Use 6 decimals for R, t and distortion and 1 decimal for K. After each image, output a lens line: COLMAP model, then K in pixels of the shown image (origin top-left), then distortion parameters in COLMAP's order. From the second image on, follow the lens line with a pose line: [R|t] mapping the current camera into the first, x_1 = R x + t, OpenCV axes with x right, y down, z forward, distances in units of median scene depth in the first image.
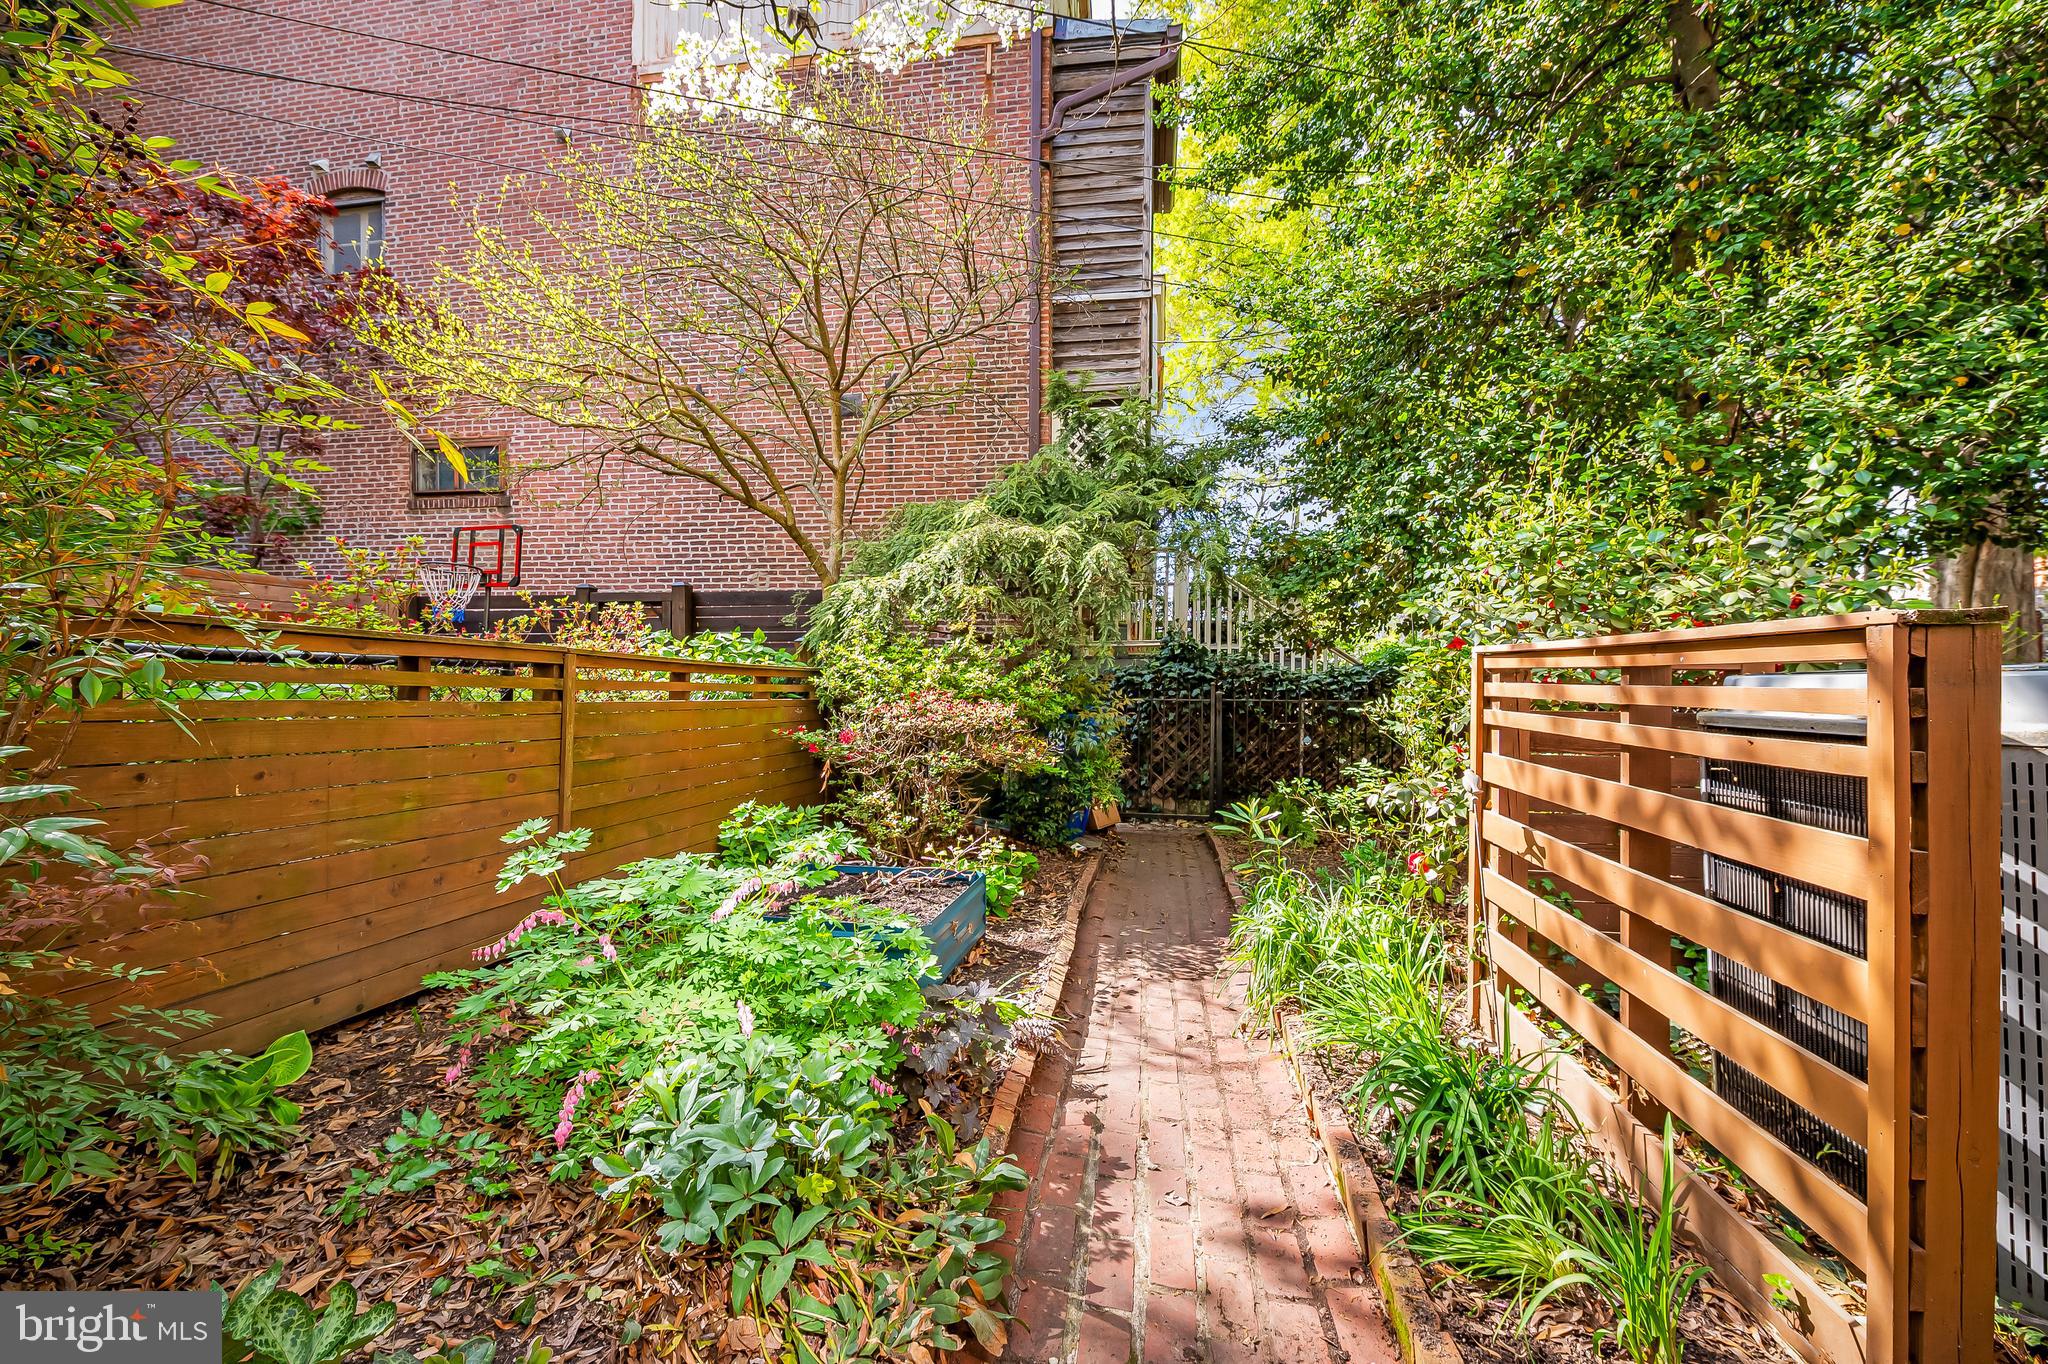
lens RADIAL K [[816.2, 0, 1021.7], [0, 816.2, 690.8], [0, 0, 1]] dist [-0.001432, -0.006608]
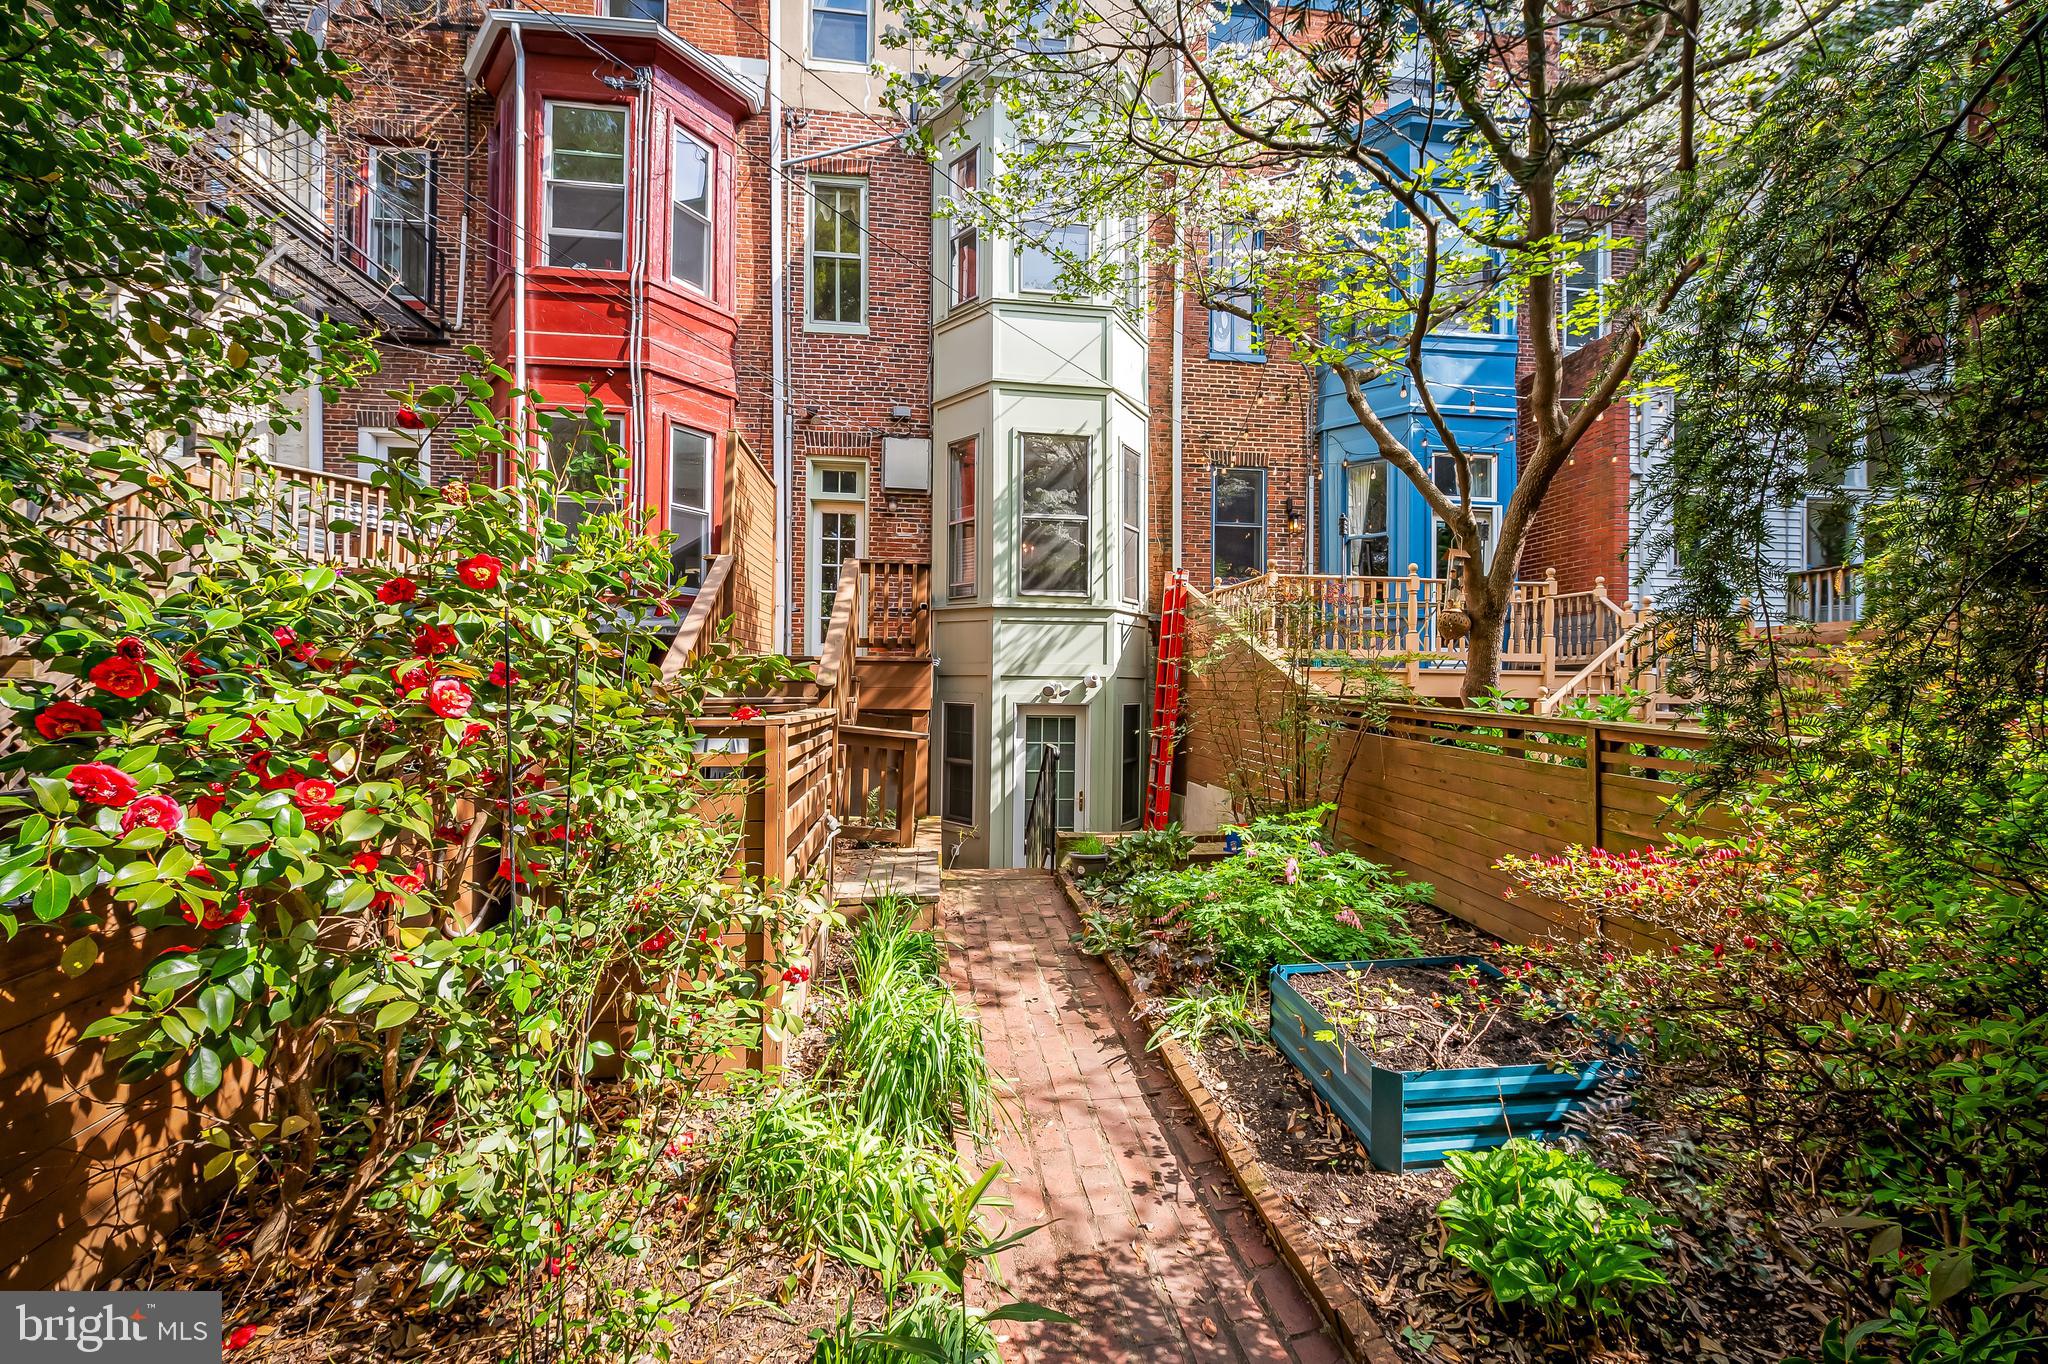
lens RADIAL K [[816.2, 0, 1021.7], [0, 816.2, 690.8], [0, 0, 1]] dist [-0.001432, -0.006608]
pose [[-0.962147, -0.002704, -0.272516, 0.250140], [-0.004355, 0.999976, 0.005454, -0.047102], [0.272495, 0.006434, -0.962136, 0.953178]]
